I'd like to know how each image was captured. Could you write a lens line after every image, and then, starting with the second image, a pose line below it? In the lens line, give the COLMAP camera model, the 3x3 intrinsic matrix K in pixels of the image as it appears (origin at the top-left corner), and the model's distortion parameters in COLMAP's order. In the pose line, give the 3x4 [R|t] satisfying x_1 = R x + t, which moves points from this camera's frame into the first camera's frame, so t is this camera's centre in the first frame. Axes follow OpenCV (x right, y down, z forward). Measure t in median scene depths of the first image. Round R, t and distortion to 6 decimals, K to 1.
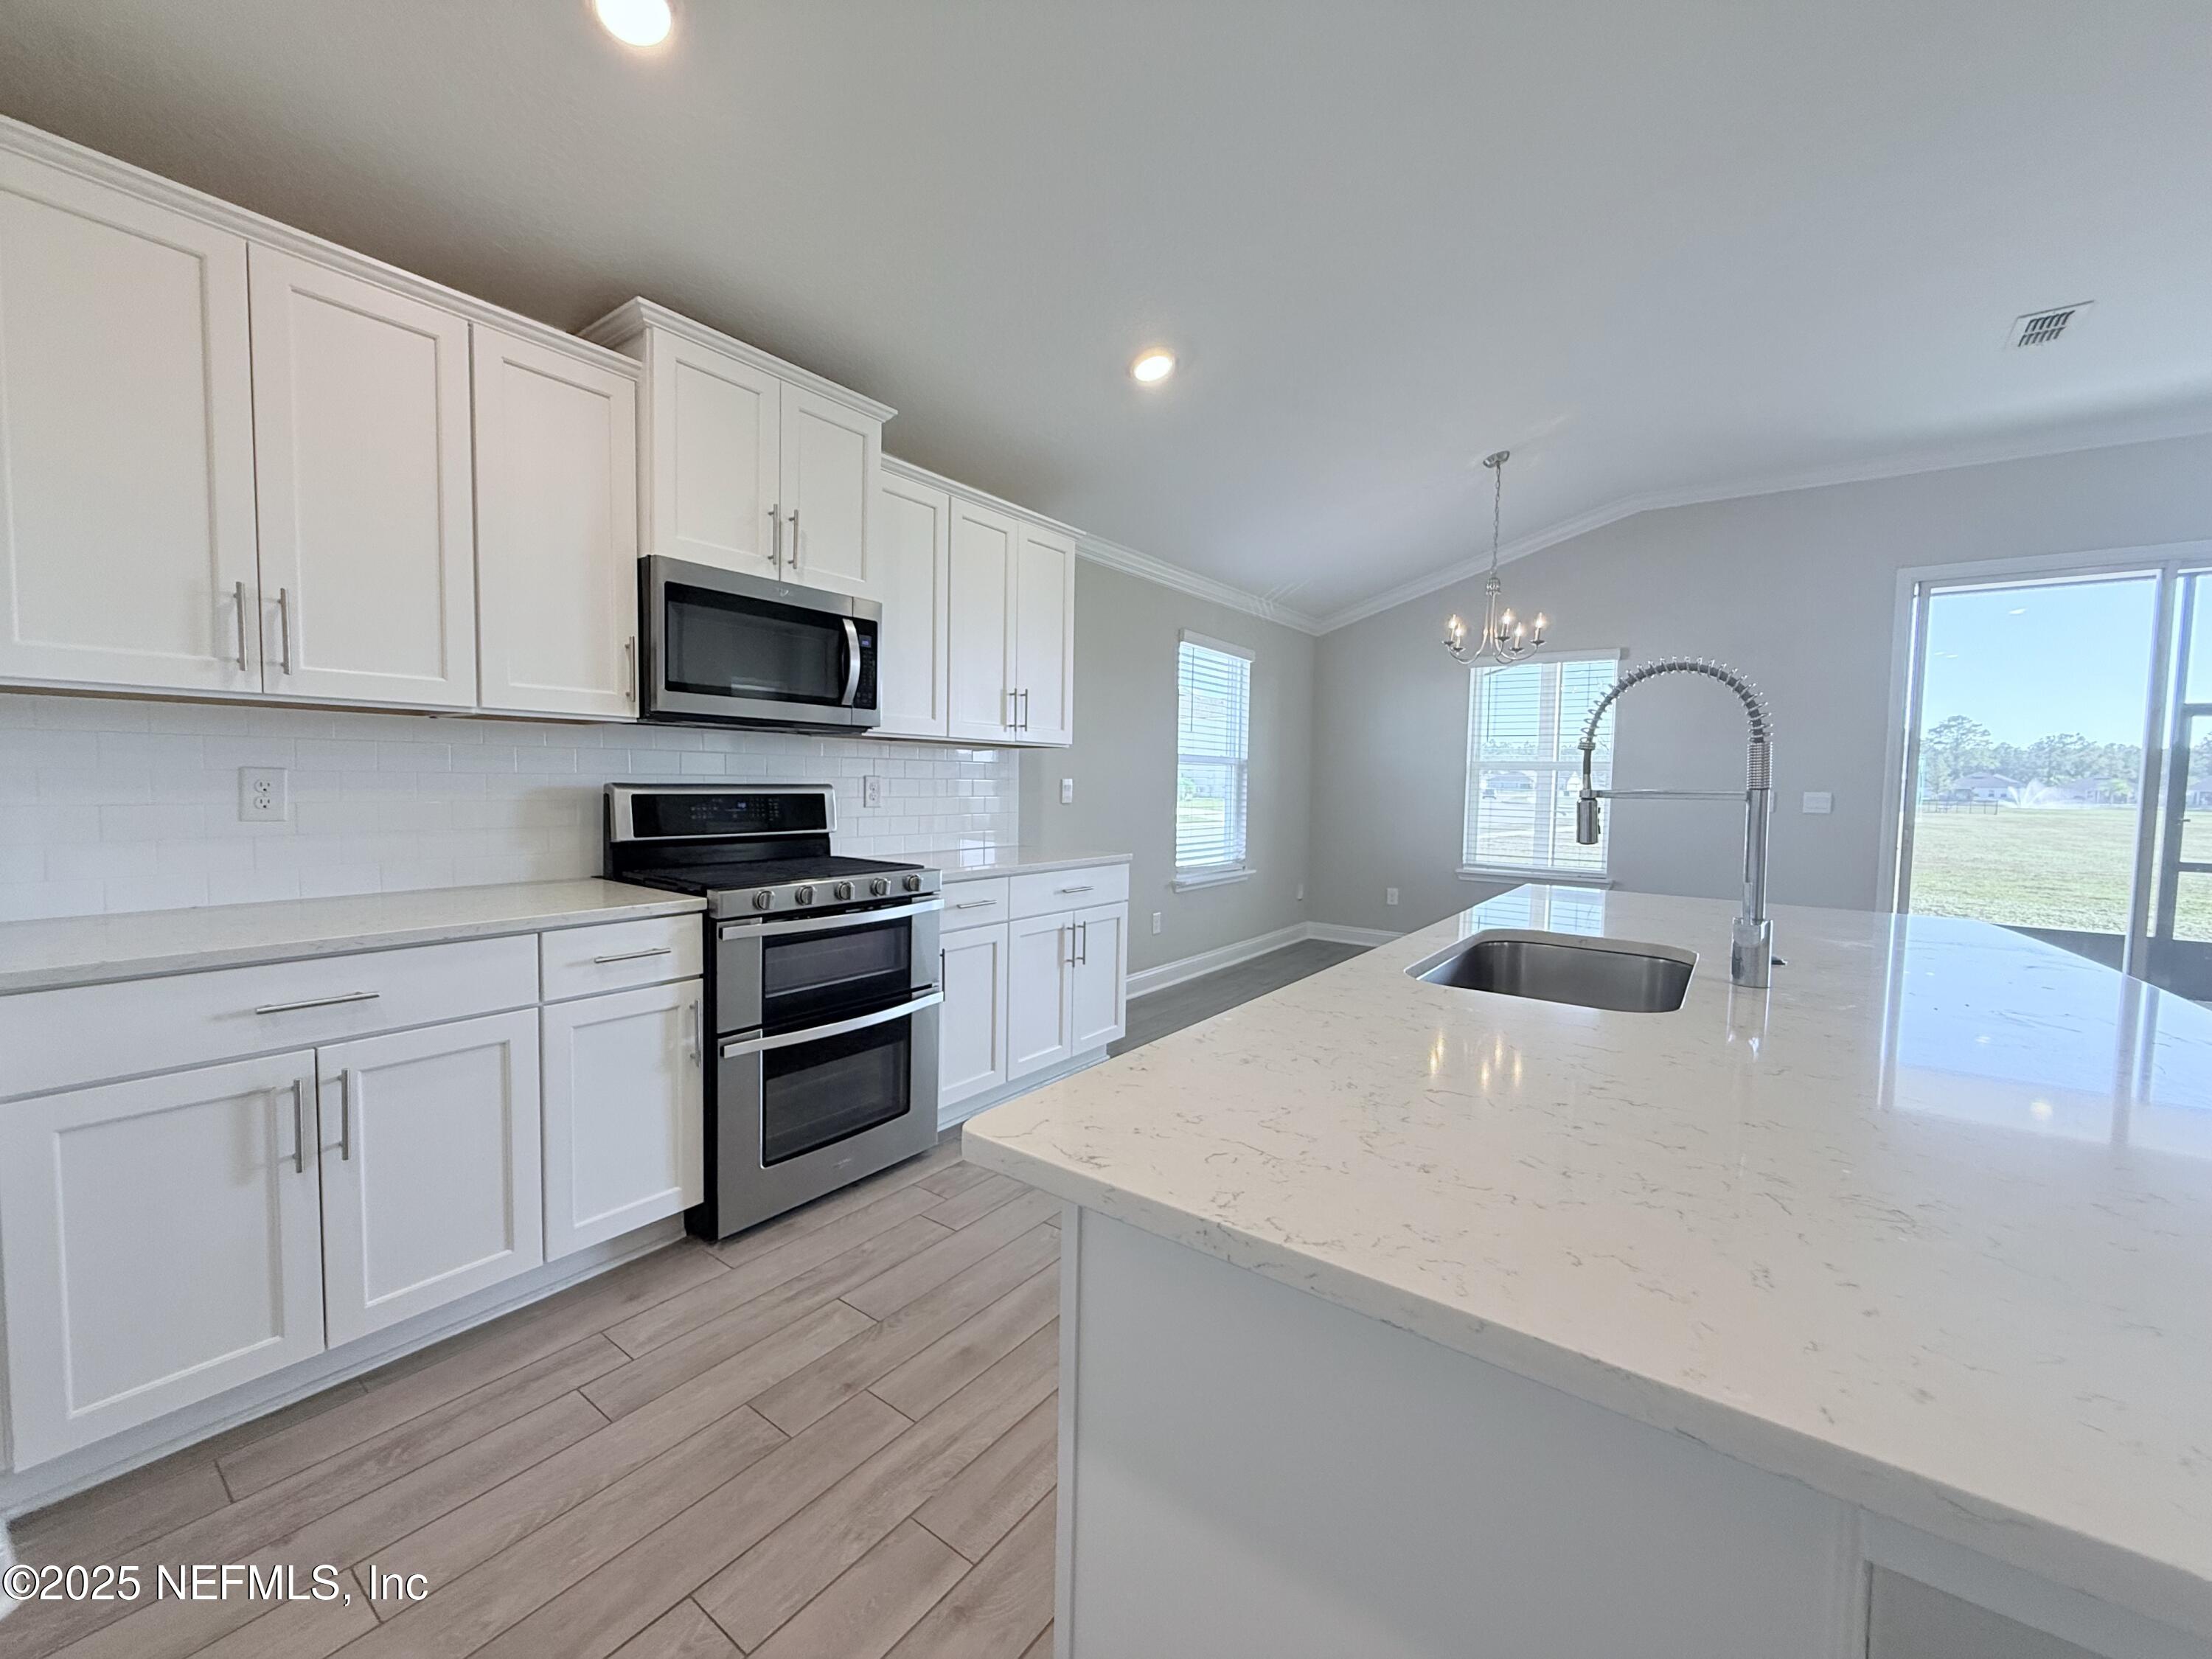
lens RADIAL K [[880.1, 0, 1100.2], [0, 880.1, 829.9], [0, 0, 1]] dist [0.000629, -0.000037]
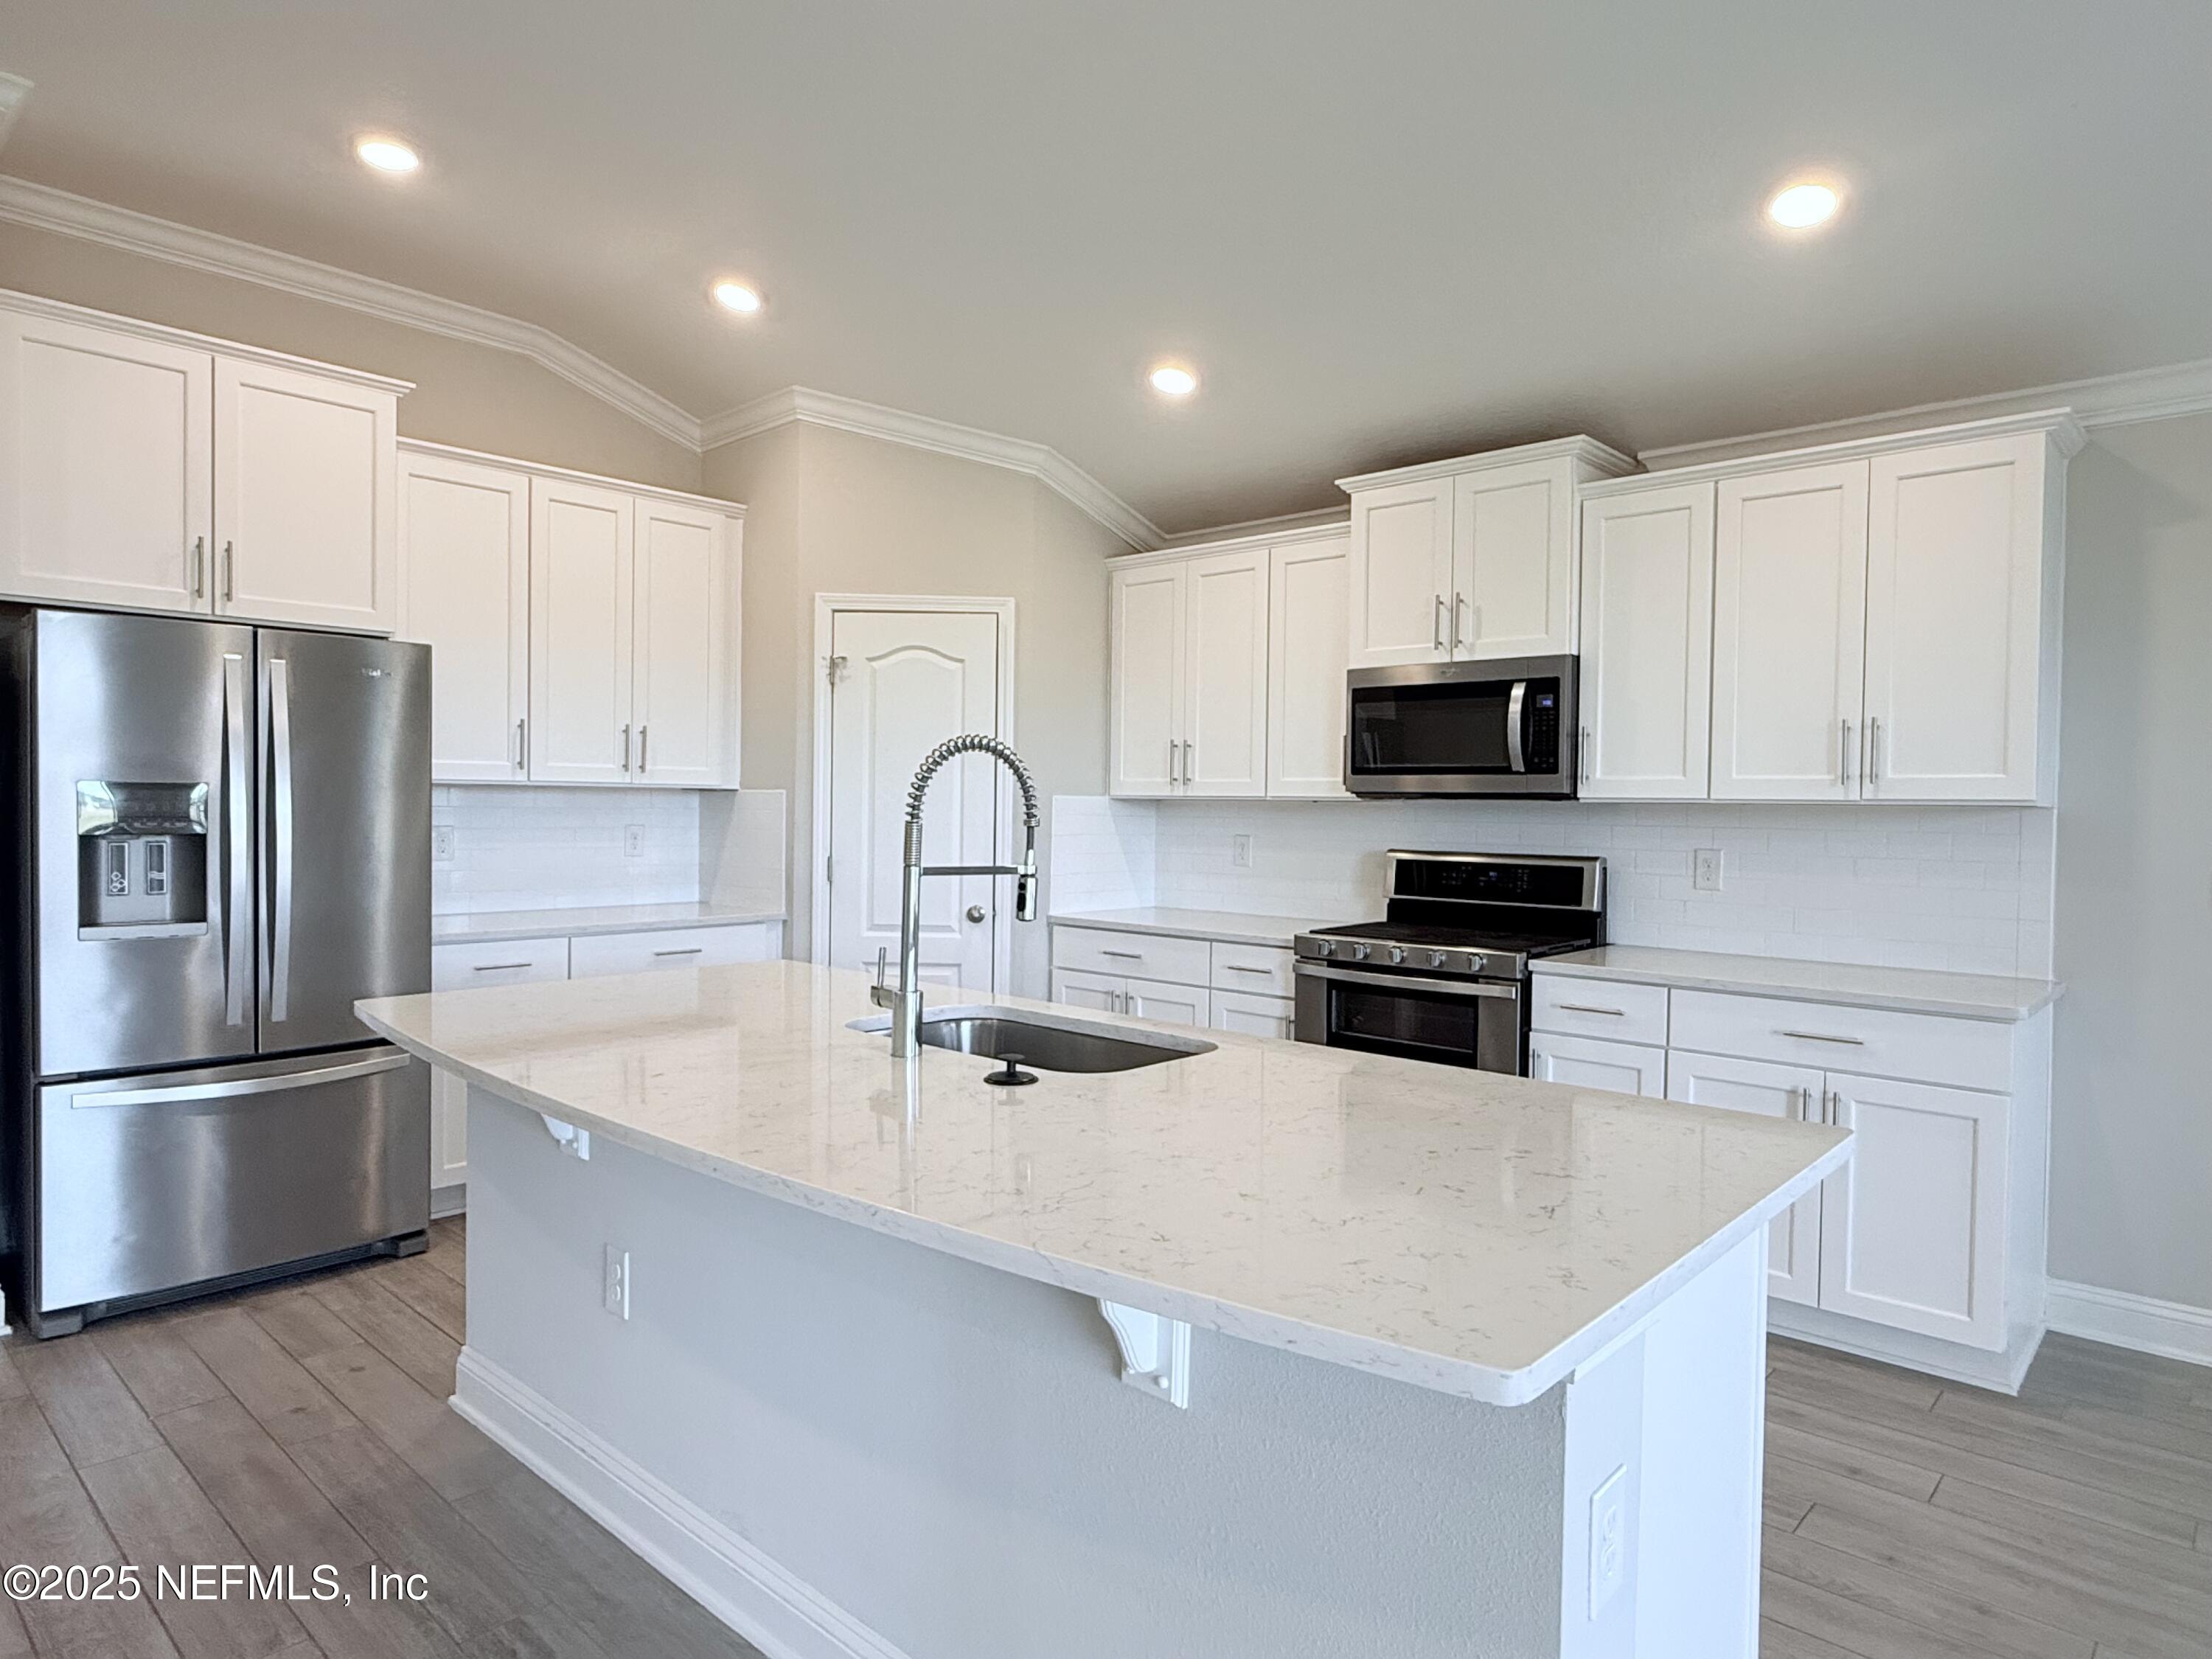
lens RADIAL K [[1297.2, 0, 1114.0], [0, 1297.2, 825.3], [0, 0, 1]] dist [0.001324, -0.000125]
pose [[-0.096401, -0.003015, -0.995338, 1.162753], [-0.075645, 0.997126, 0.004306, -0.059221], [0.992464, 0.075707, -0.096352, 0.719520]]
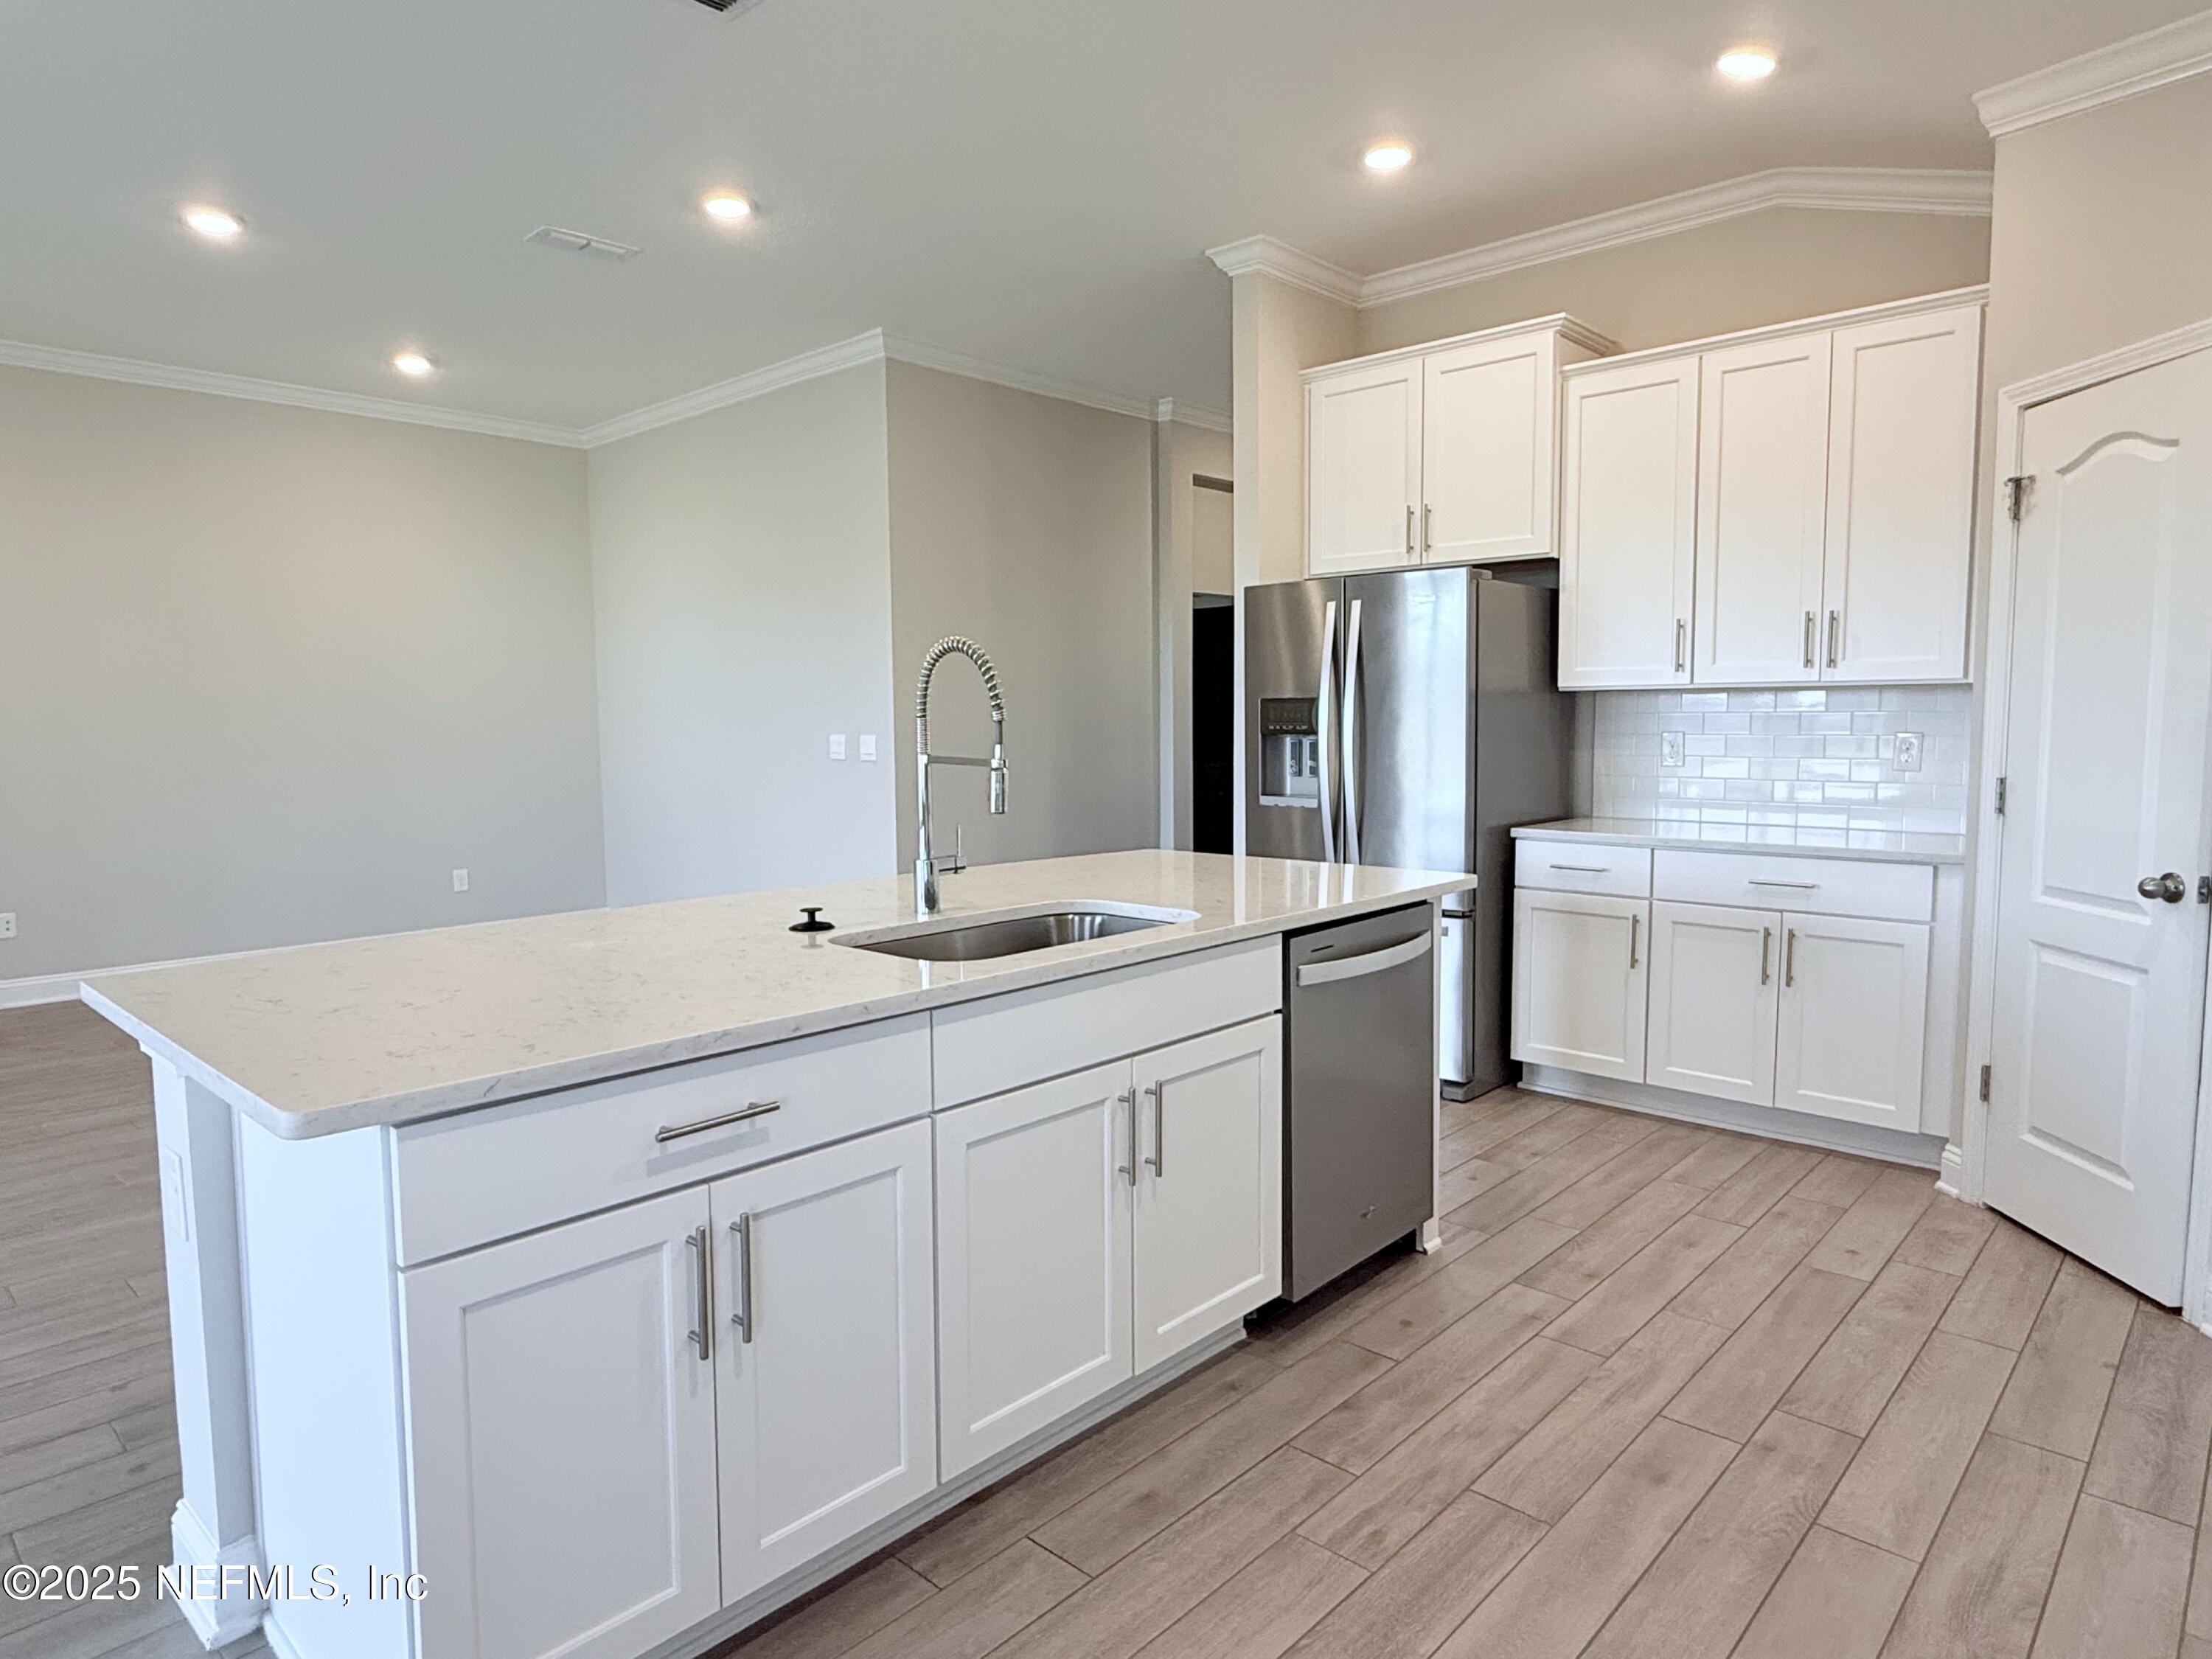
lens RADIAL K [[1297.2, 0, 1114.0], [0, 1297.2, 825.3], [0, 0, 1]] dist [0.001324, -0.000125]
pose [[-0.994989, -0.019367, 0.098088, 0.158427], [-0.004682, 0.989009, 0.147784, -0.109386], [-0.099872, 0.146585, -0.984144, 1.429799]]
